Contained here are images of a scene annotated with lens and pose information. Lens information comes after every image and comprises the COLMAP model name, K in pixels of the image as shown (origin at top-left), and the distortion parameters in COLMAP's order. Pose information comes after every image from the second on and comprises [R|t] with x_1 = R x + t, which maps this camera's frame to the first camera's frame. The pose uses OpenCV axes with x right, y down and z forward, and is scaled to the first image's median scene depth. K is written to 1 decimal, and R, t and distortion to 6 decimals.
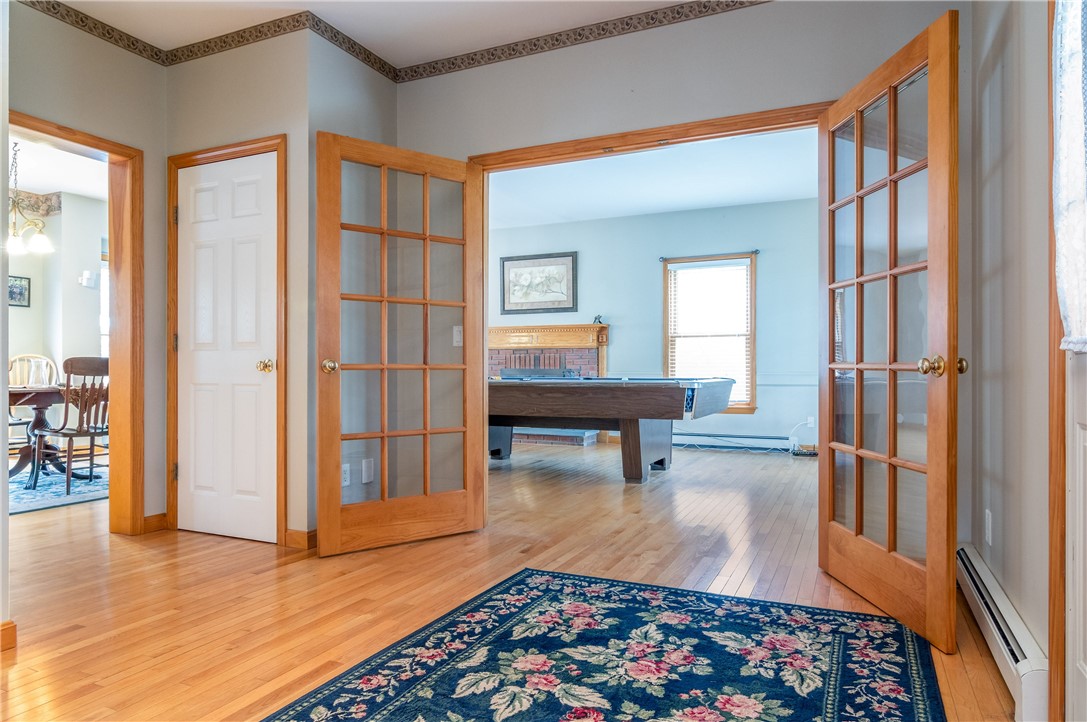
lens RADIAL K [[662.6, 0, 542.7], [0, 662.6, 365.0], [0, 0, 1]] dist [-0.002818, 0.004630]
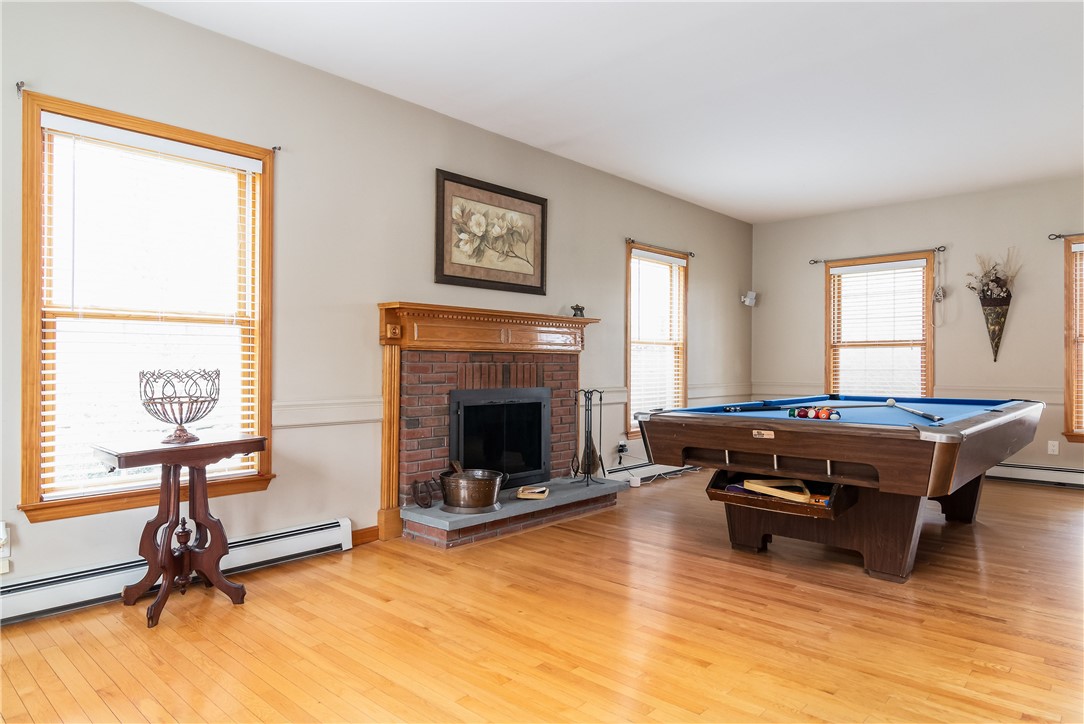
lens RADIAL K [[660.7, 0, 544.1], [0, 660.7, 360.0], [0, 0, 1]] dist [-0.002818, 0.004630]
pose [[0.298566, 0.007869, 0.954356, -0.542962], [-0.001167, 0.999968, -0.007880, -0.014199], [-0.954388, 0.001239, 0.298566, 0.811571]]
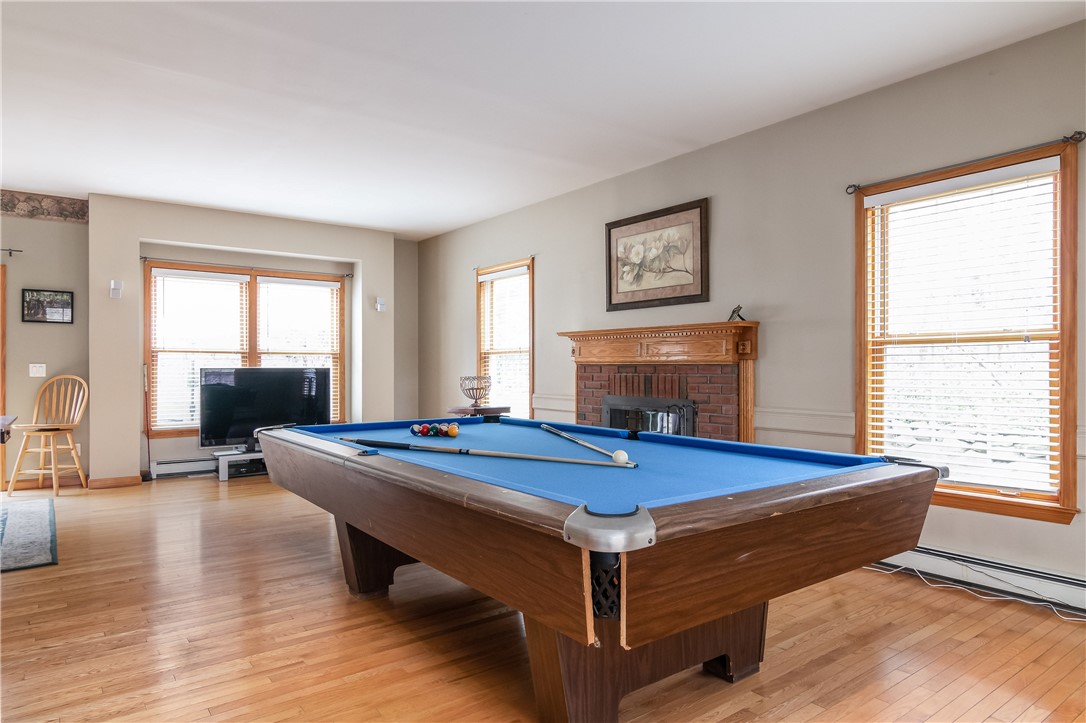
lens RADIAL K [[662.0, 0, 537.9], [0, 662.0, 363.5], [0, 0, 1]] dist [-0.002818, 0.004630]
pose [[0.879575, -0.001991, -0.475757, 0.195903], [-0.000745, 0.999984, -0.005562, -0.022522], [0.475760, 0.005247, 0.879559, 0.416698]]
